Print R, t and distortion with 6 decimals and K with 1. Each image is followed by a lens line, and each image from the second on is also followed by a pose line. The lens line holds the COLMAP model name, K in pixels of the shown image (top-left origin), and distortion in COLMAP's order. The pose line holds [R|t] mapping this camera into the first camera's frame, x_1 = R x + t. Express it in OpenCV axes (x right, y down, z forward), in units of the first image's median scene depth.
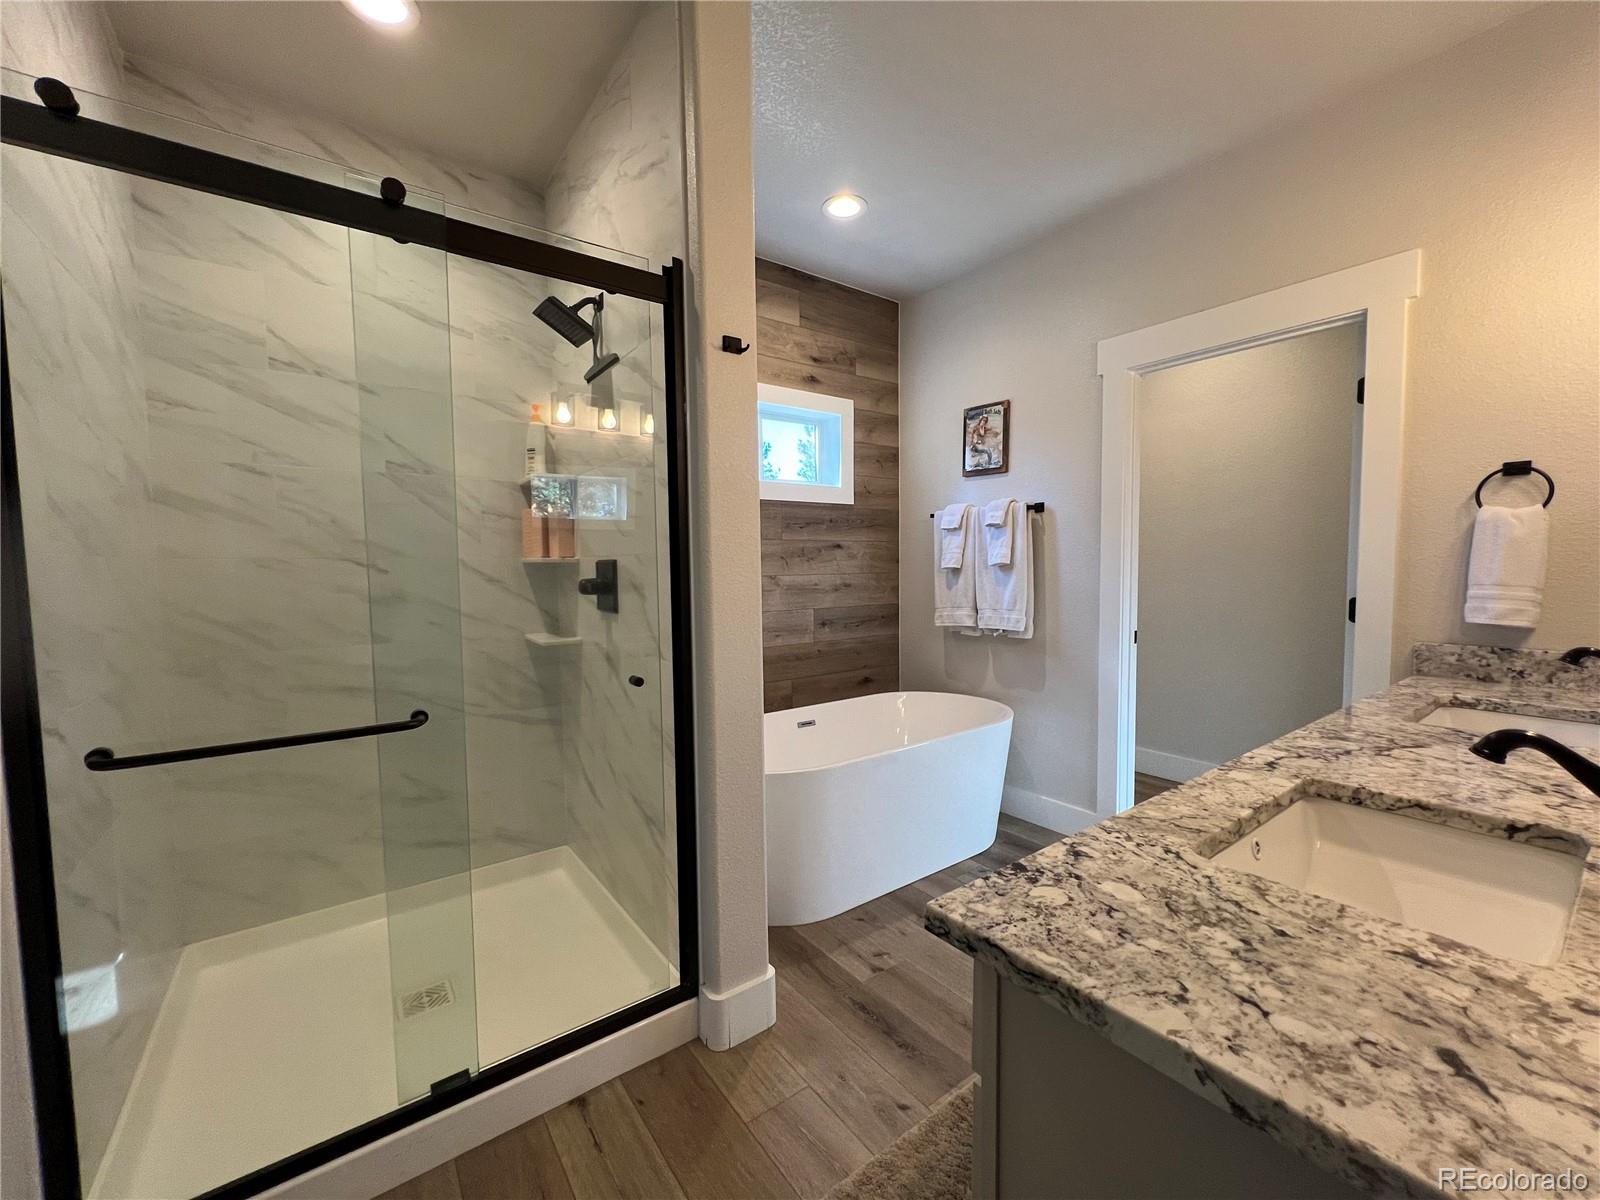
lens RADIAL K [[641.5, 0, 799.6], [0, 641.5, 600.5], [0, 0, 1]] dist [-0.001507, 0.000395]
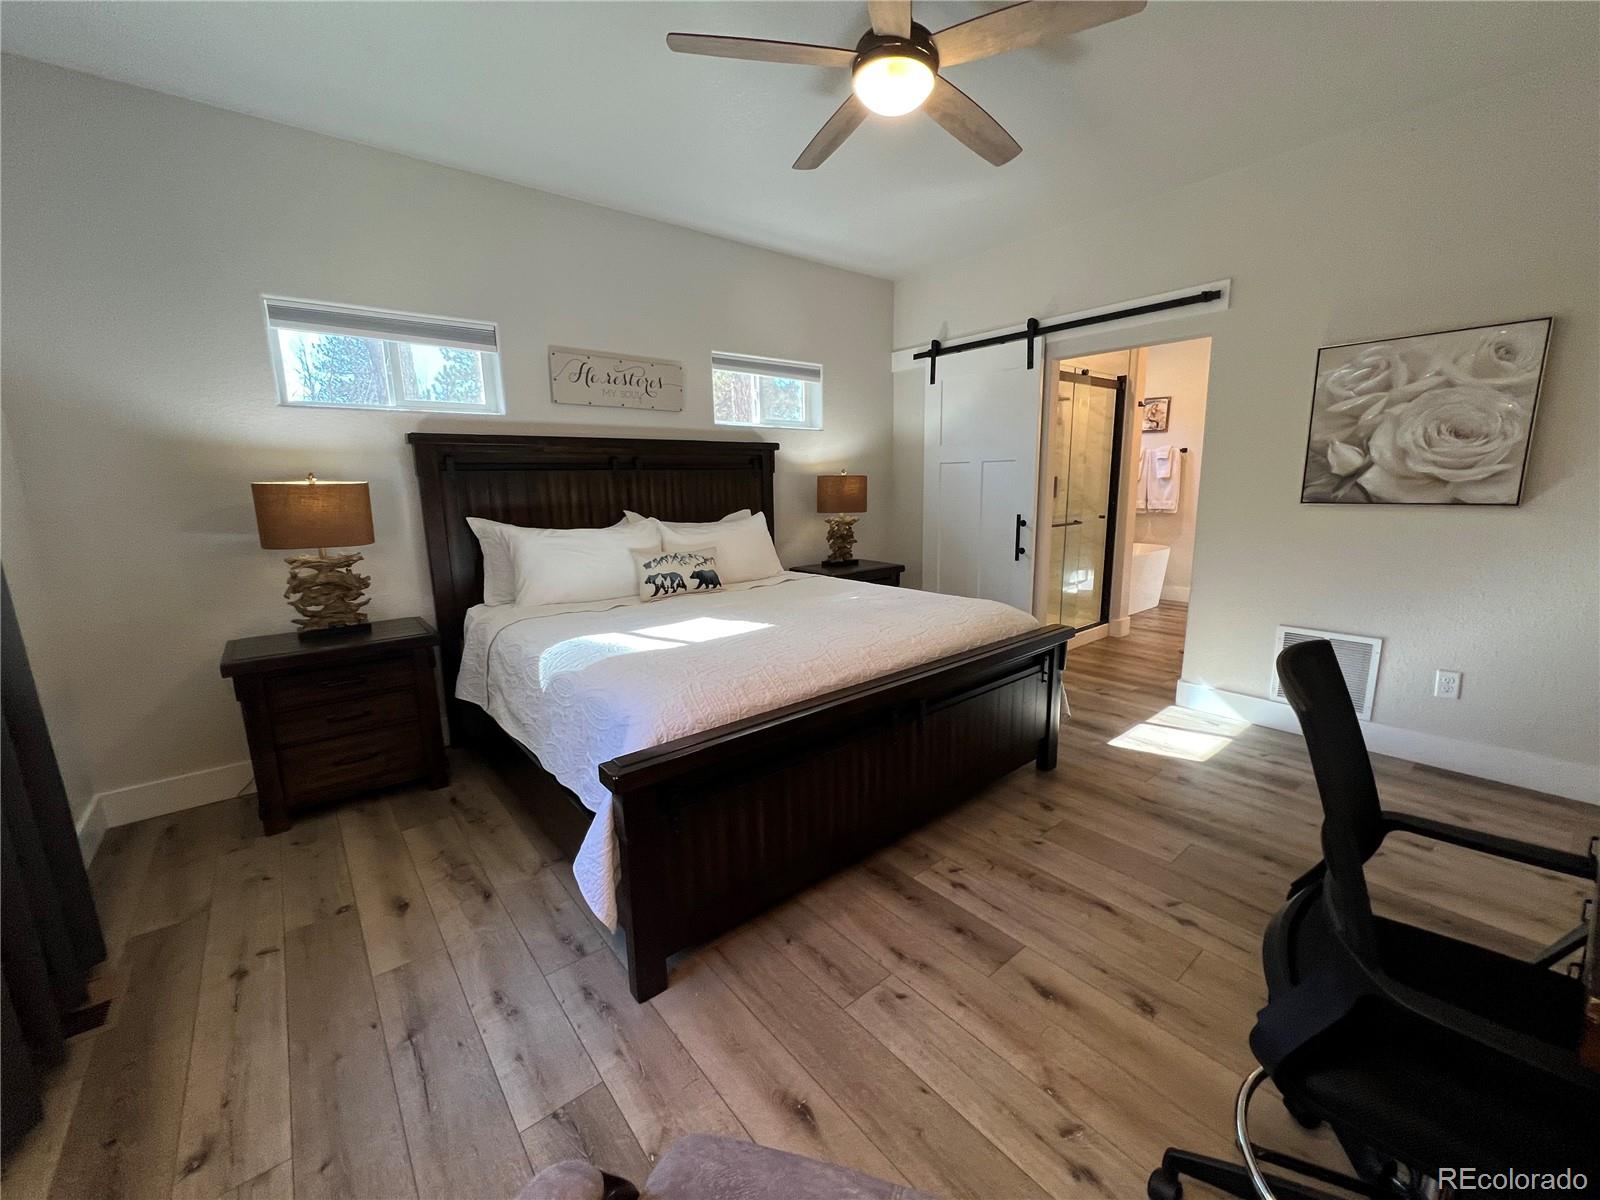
lens RADIAL K [[641.5, 0, 798.8], [0, 641.5, 597.0], [0, 0, 1]] dist [-0.001507, 0.000395]
pose [[0.998860, -0.015268, 0.045223, -1.775672], [0.009522, 0.992156, 0.124646, 0.105734], [-0.046772, -0.124074, 0.991170, -1.939848]]
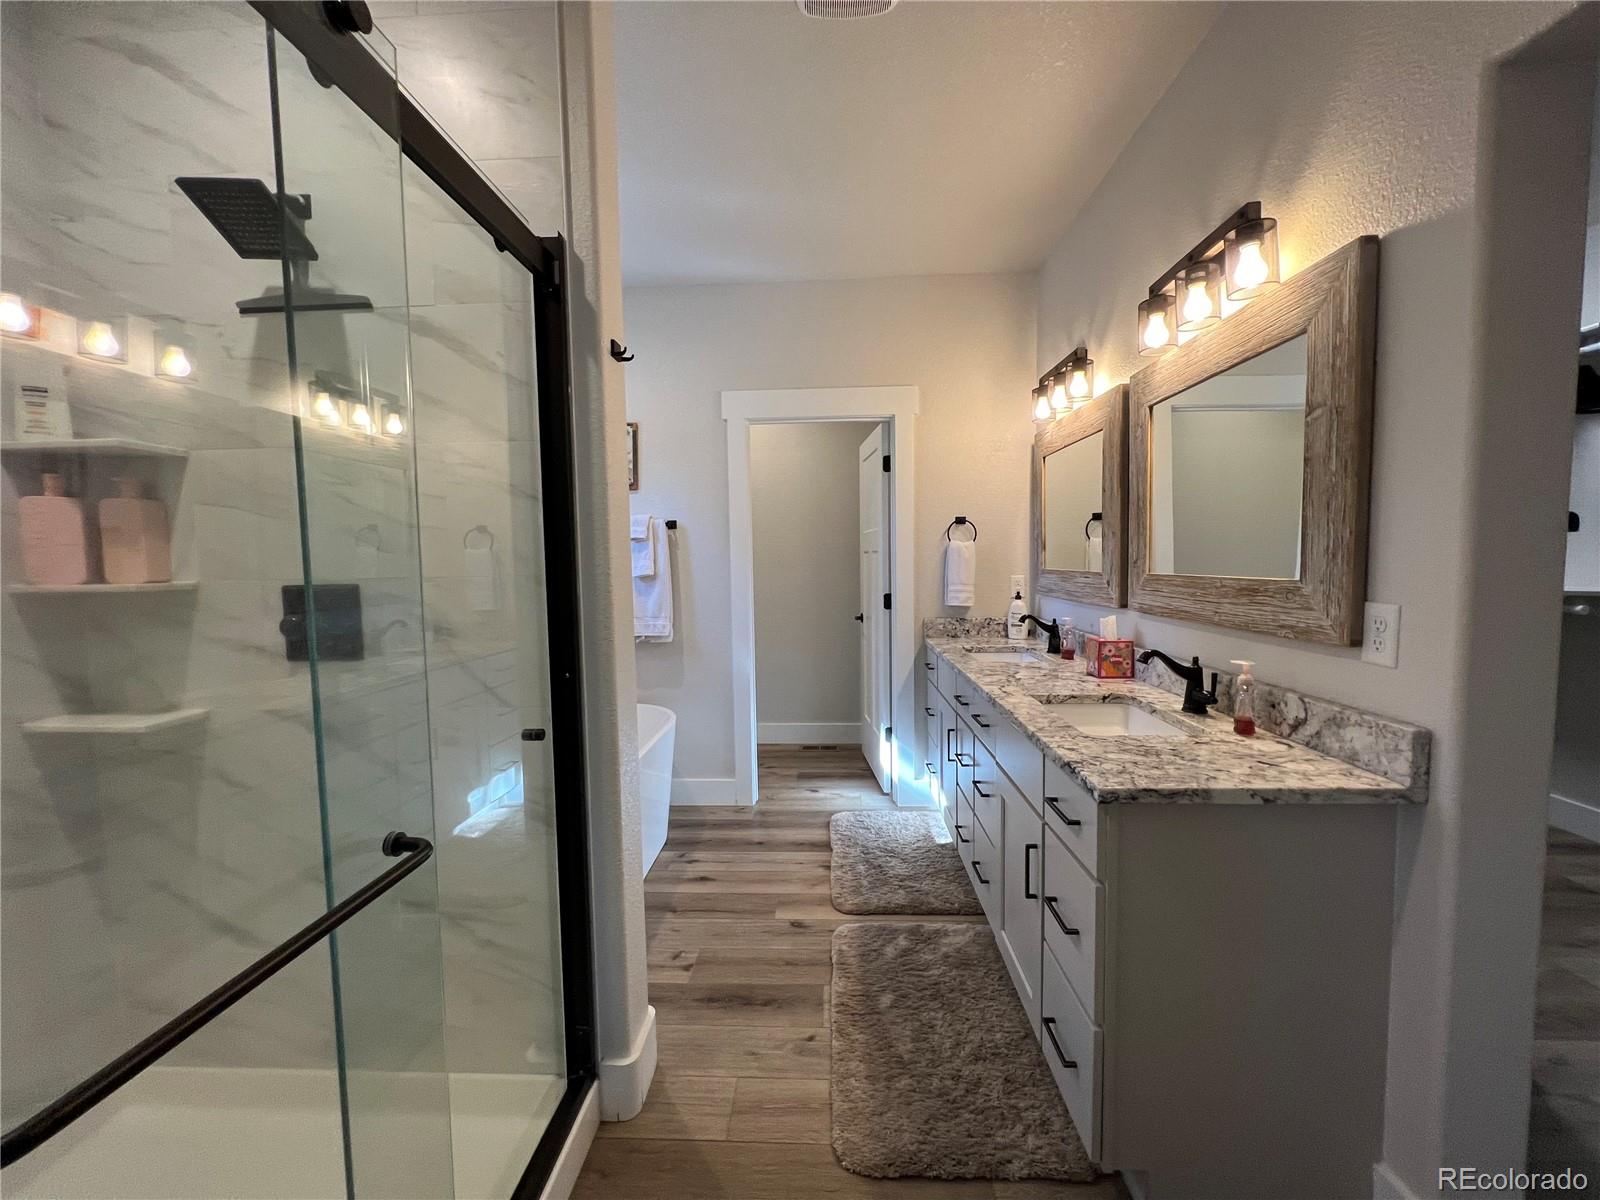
lens RADIAL K [[638.1, 0, 802.9], [0, 638.1, 598.5], [0, 0, 1]] dist [-0.004393, 0.000105]
pose [[0.632948, -0.047531, 0.772734, -0.631413], [0.053799, 0.998401, 0.017345, -0.040670], [-0.772322, 0.030594, 0.634494, 0.206611]]
